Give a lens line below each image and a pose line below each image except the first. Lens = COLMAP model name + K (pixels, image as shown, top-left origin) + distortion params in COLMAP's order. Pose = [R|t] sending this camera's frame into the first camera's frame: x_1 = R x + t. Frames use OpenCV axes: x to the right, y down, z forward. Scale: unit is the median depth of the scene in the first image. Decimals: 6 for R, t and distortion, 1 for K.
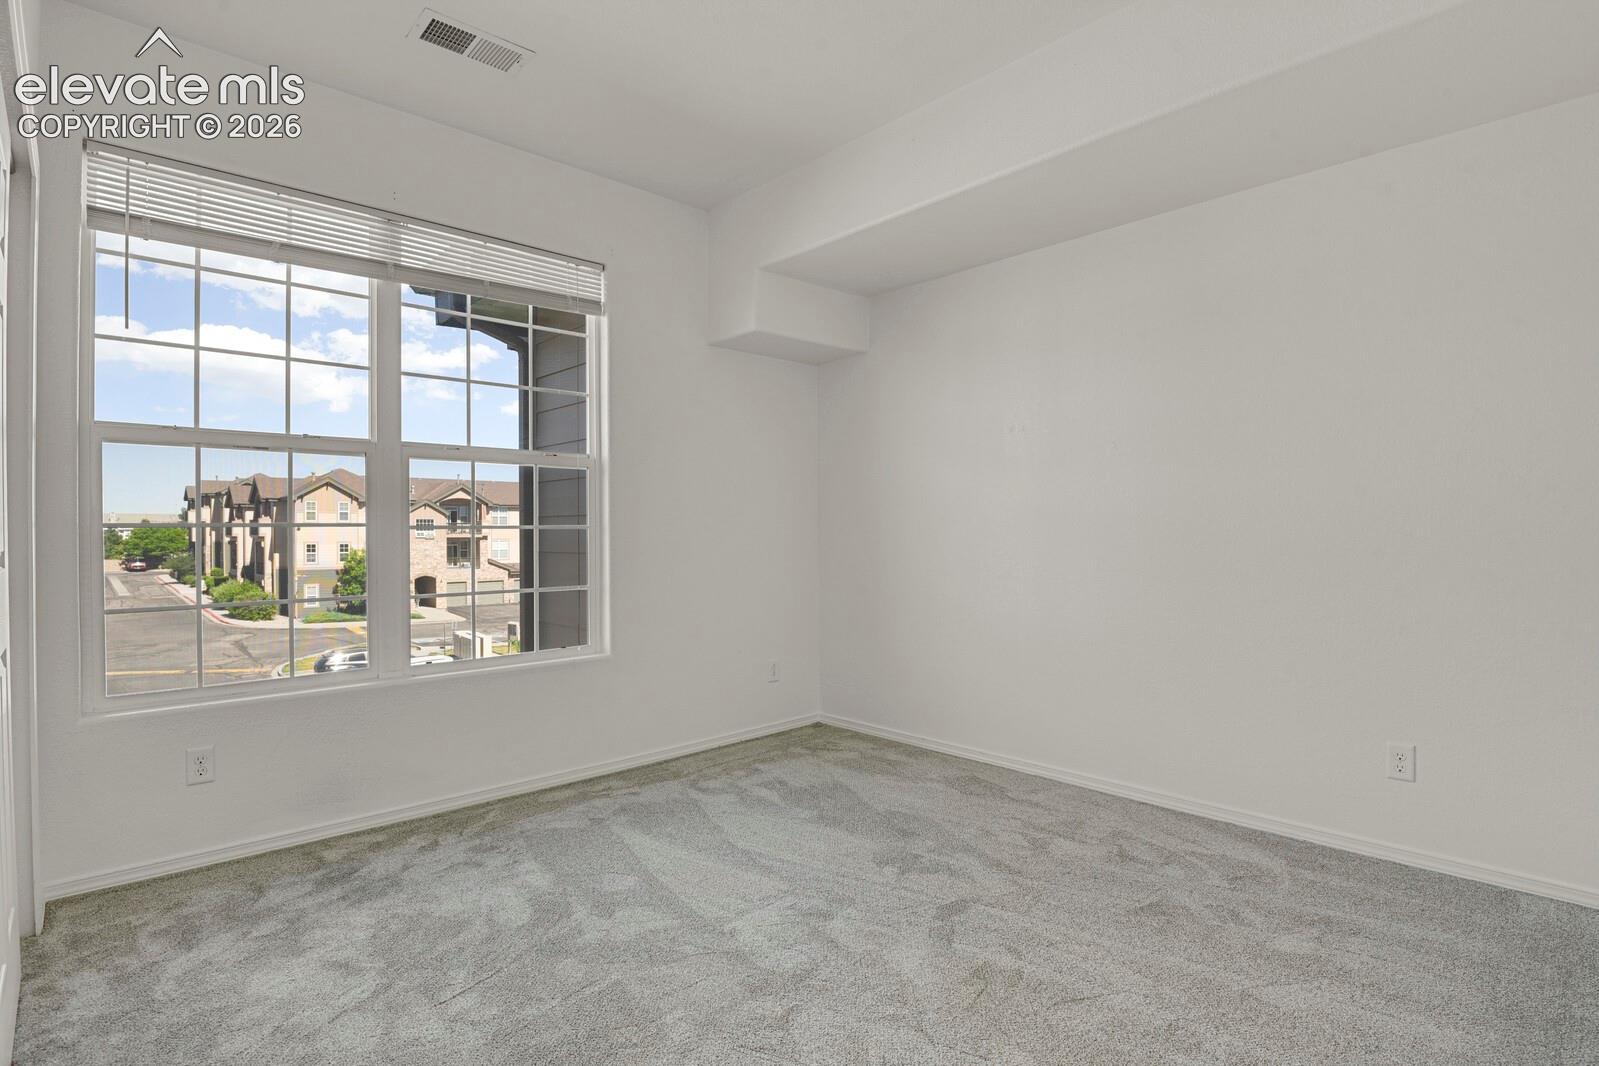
lens RADIAL K [[779.5, 0, 809.4], [0, 779.5, 534.4], [0, 0, 1]] dist [-0.023539, -0.005522]
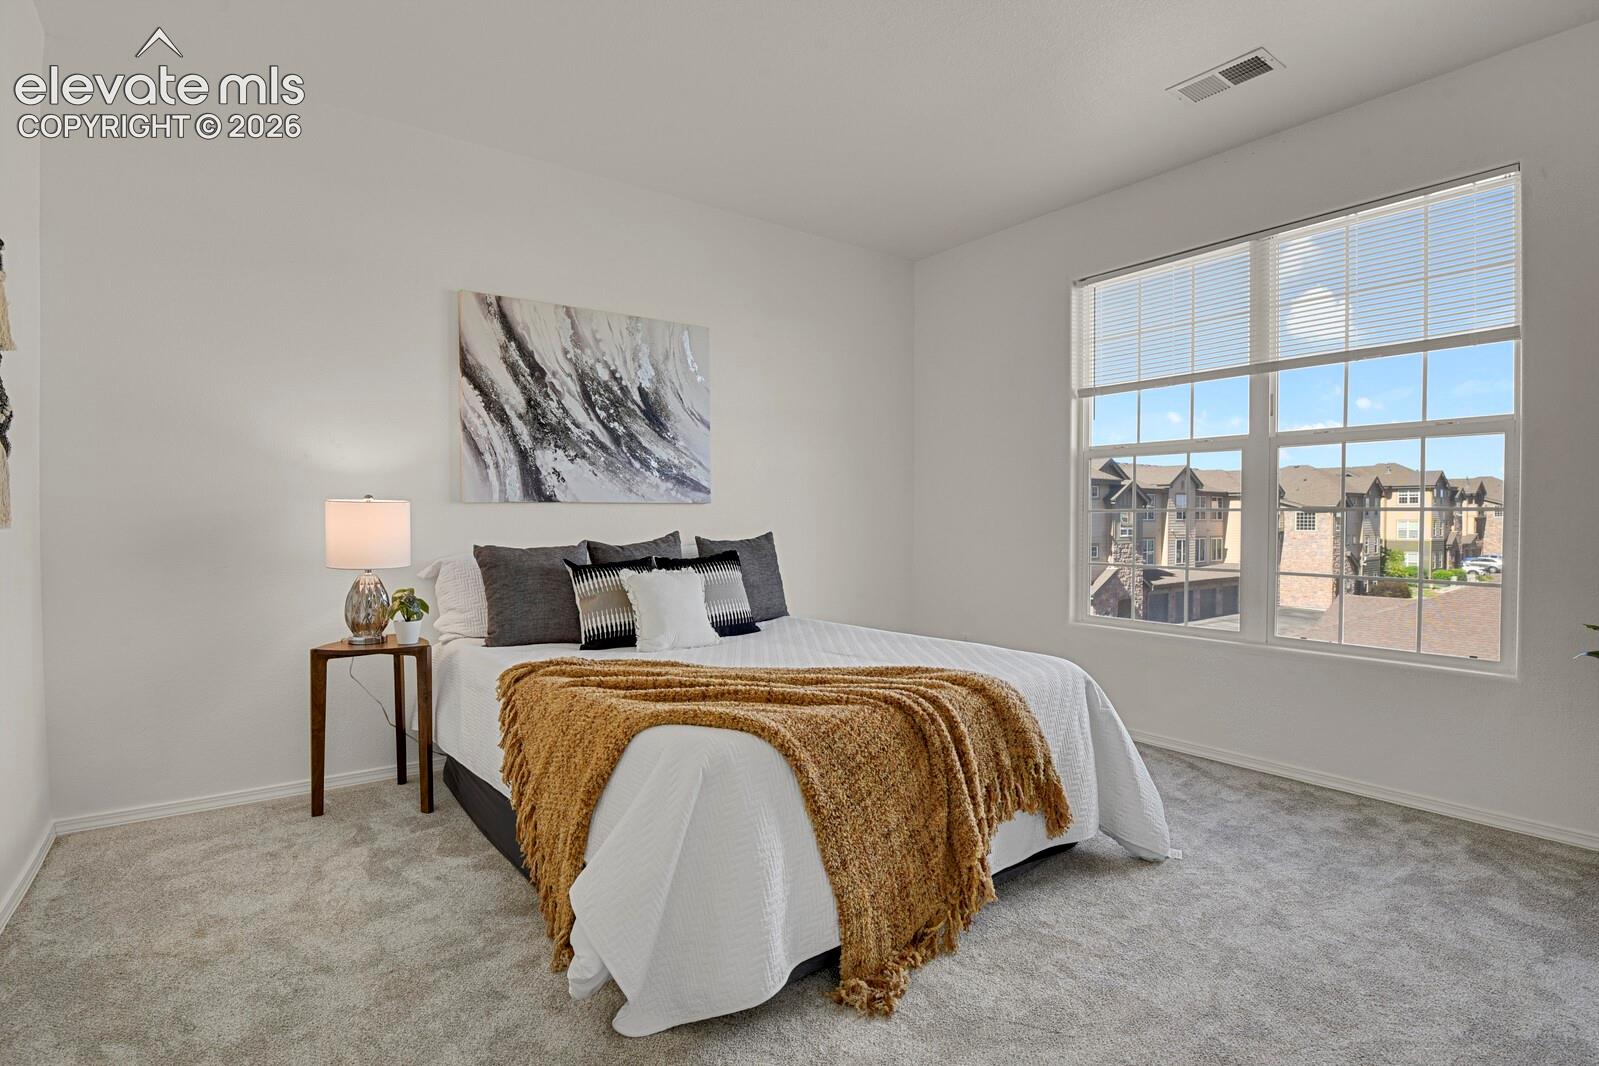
lens RADIAL K [[779.5, 0, 809.4], [0, 779.5, 534.4], [0, 0, 1]] dist [-0.023539, -0.005522]
pose [[-0.135808, 0.024550, -0.990431, 0.660470], [-0.009691, 0.999612, 0.026106, 0.003284], [0.990688, 0.013143, -0.135517, 0.487162]]
